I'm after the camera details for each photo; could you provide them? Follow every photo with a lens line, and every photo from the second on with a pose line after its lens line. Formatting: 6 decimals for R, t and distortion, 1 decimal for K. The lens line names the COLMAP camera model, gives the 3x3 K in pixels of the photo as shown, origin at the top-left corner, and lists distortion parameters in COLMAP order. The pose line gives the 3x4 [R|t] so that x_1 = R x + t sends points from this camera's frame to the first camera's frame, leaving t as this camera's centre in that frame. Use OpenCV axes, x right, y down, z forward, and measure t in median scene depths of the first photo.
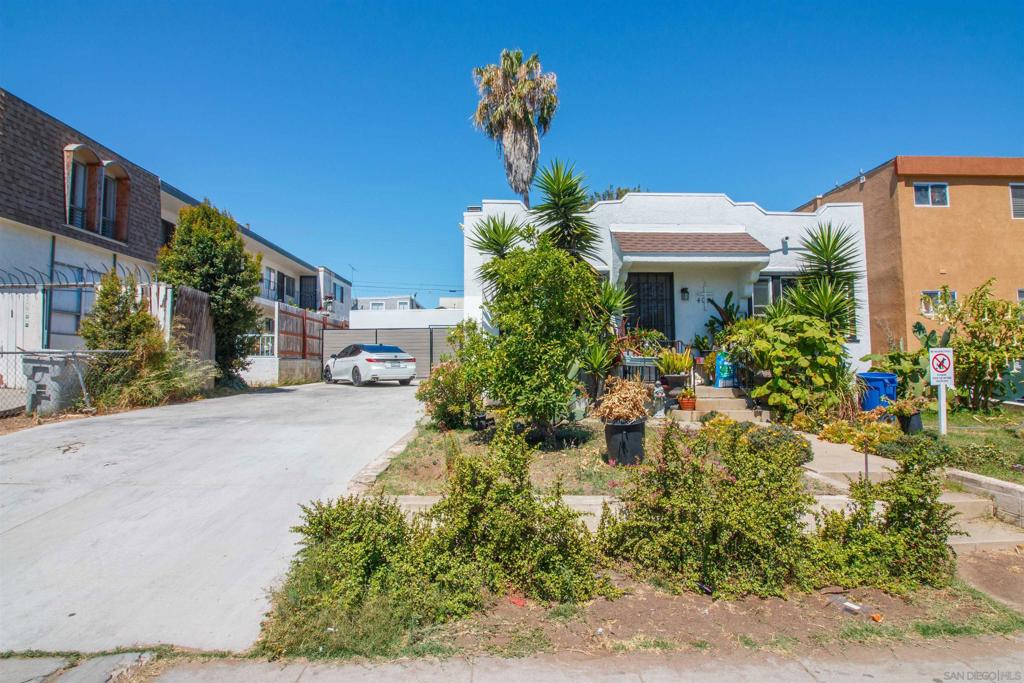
lens RADIAL K [[525.0, 0, 512.3], [0, 525.0, 336.9], [0, 0, 1]] dist [-0.000553, -0.011726]
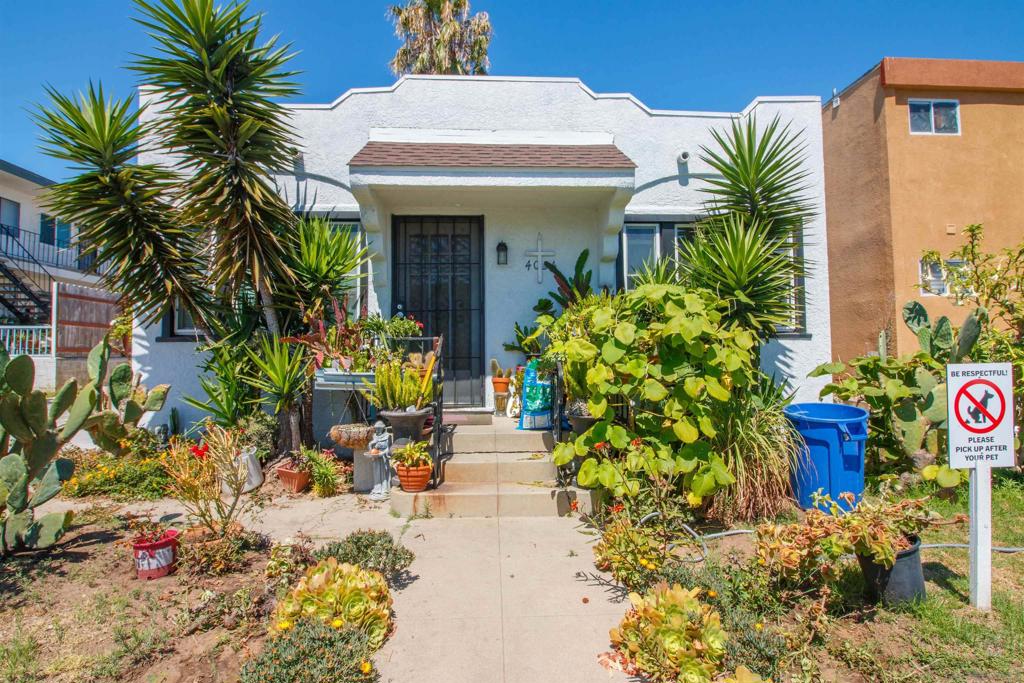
lens RADIAL K [[525.0, 0, 517.4], [0, 525.0, 336.3], [0, 0, 1]] dist [-0.000553, -0.011726]
pose [[0.999897, -0.001657, 0.014275, 0.257863], [0.001410, 0.999850, 0.017255, -0.002230], [-0.014301, -0.017233, 0.999749, 0.334535]]
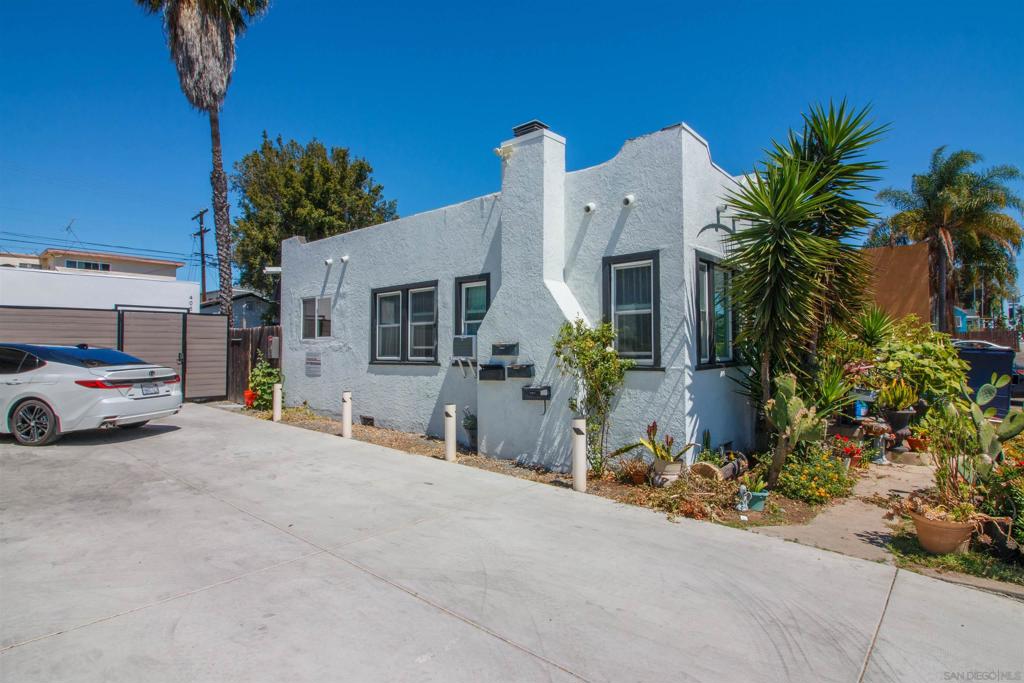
lens RADIAL K [[525.0, 0, 518.5], [0, 525.0, 337.5], [0, 0, 1]] dist [-0.000553, -0.011726]
pose [[0.673055, 0.021511, 0.739280, -0.456004], [-0.042272, 0.999062, 0.009416, -0.017813], [-0.738384, -0.037588, 0.673333, 0.564241]]
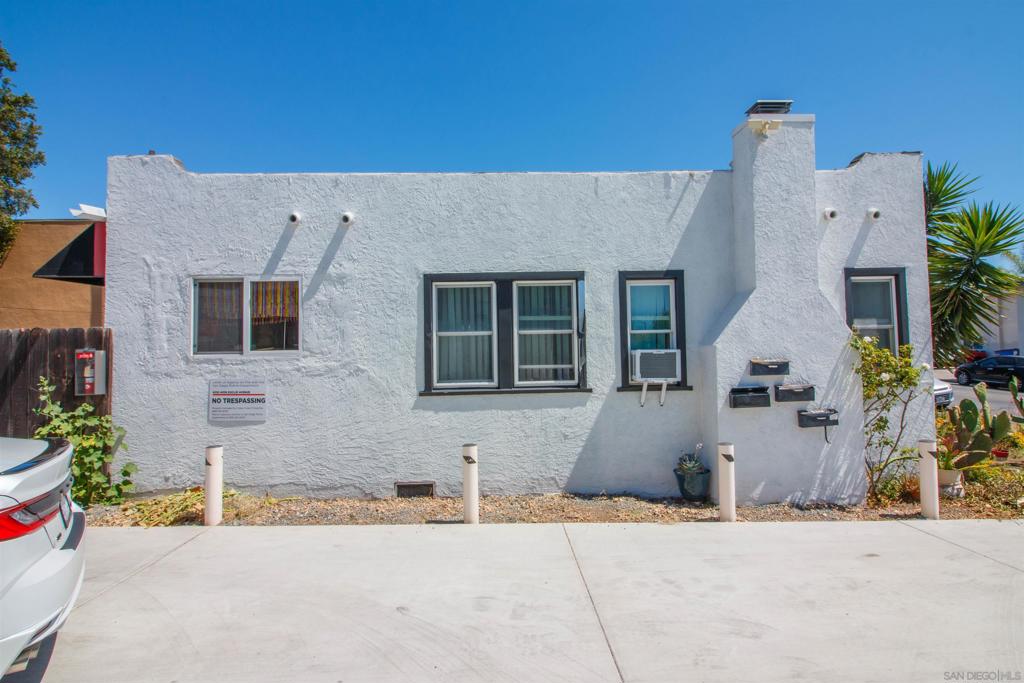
lens RADIAL K [[525.0, 0, 513.7], [0, 525.0, 335.9], [0, 0, 1]] dist [-0.000553, -0.011726]
pose [[0.007329, 0.041095, 0.999128, -0.504345], [-0.039256, 0.998397, -0.040777, -0.001183], [-0.999202, -0.038923, 0.008931, 1.121246]]
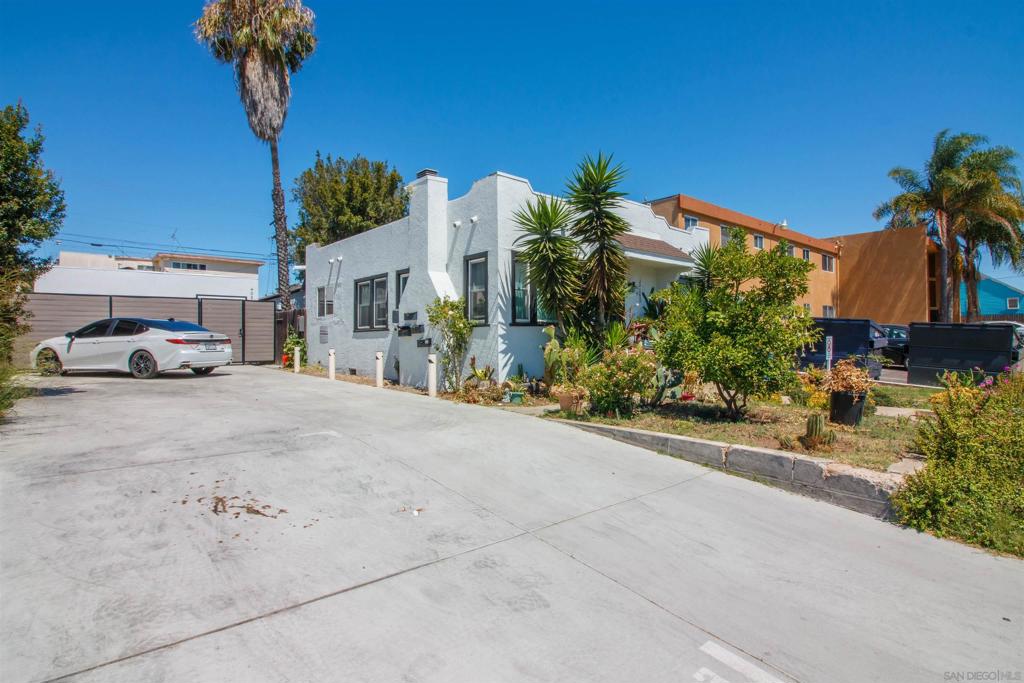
lens RADIAL K [[525.0, 0, 517.9], [0, 525.0, 335.7], [0, 0, 1]] dist [-0.000553, -0.011726]
pose [[0.770154, 0.006450, 0.637825, -0.471548], [-0.032951, 0.999016, 0.029684, -0.000131], [-0.637006, -0.043878, 0.769609, 0.192556]]
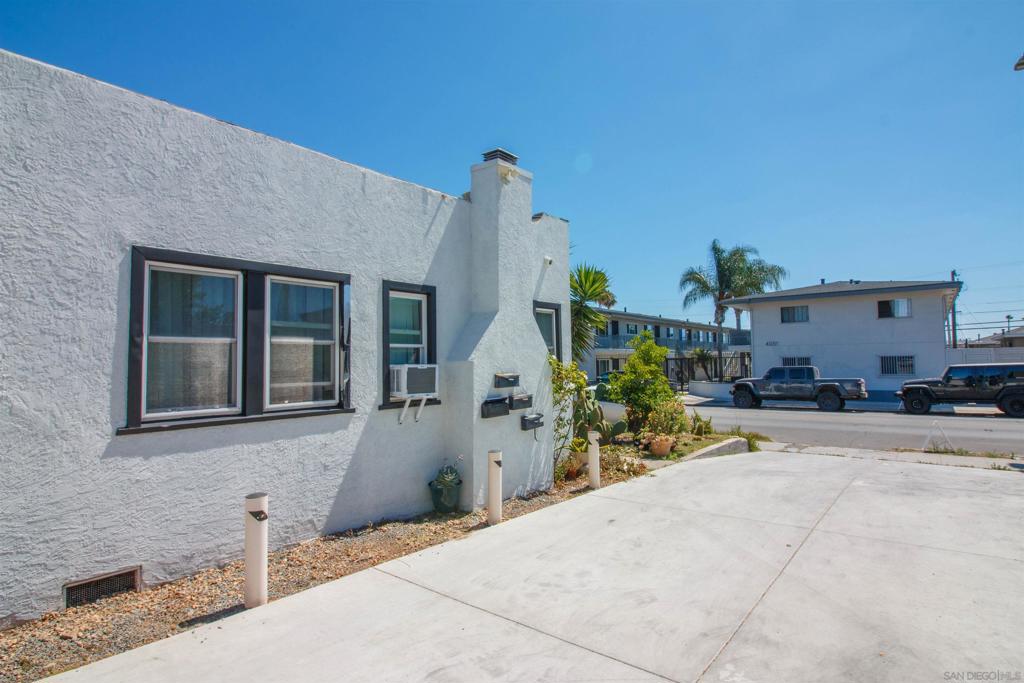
lens RADIAL K [[525.0, 0, 520.4], [0, 525.0, 334.7], [0, 0, 1]] dist [-0.000553, -0.011726]
pose [[-0.759024, 0.050079, 0.649133, -0.407743], [-0.019258, 0.994874, -0.099270, 0.004562], [-0.650777, -0.087849, -0.754169, 1.278860]]
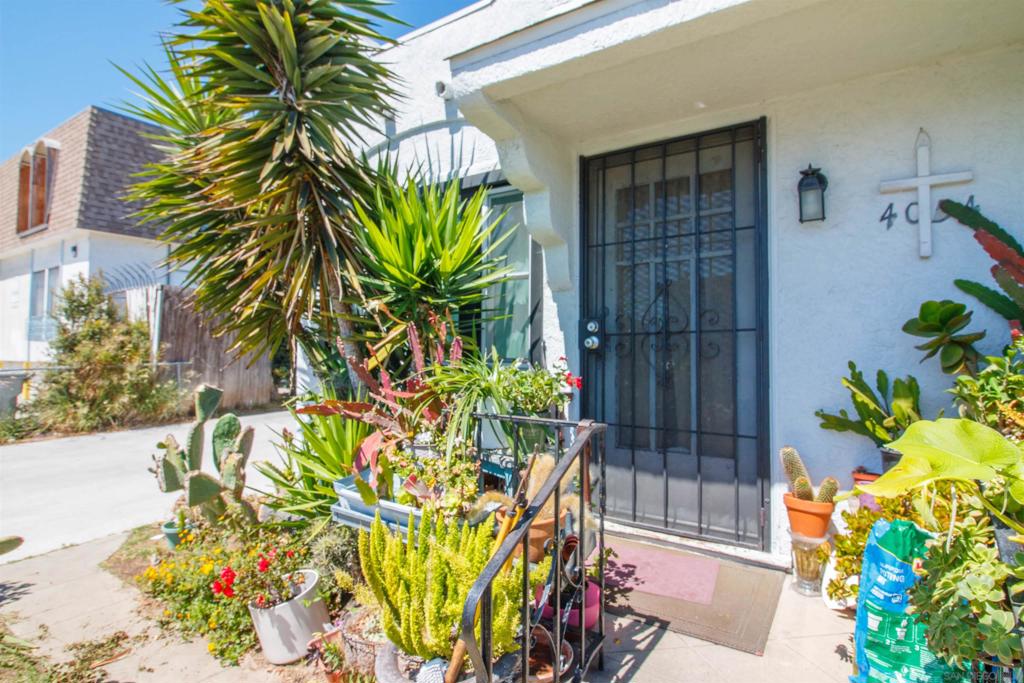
lens RADIAL K [[525.0, 0, 516.1], [0, 525.0, 333.7], [0, 0, 1]] dist [-0.000553, -0.011726]
pose [[0.820207, -0.008234, -0.572008, 0.270680], [0.022889, 0.999568, 0.018431, -0.020850], [0.571609, -0.028210, 0.820041, 0.557655]]
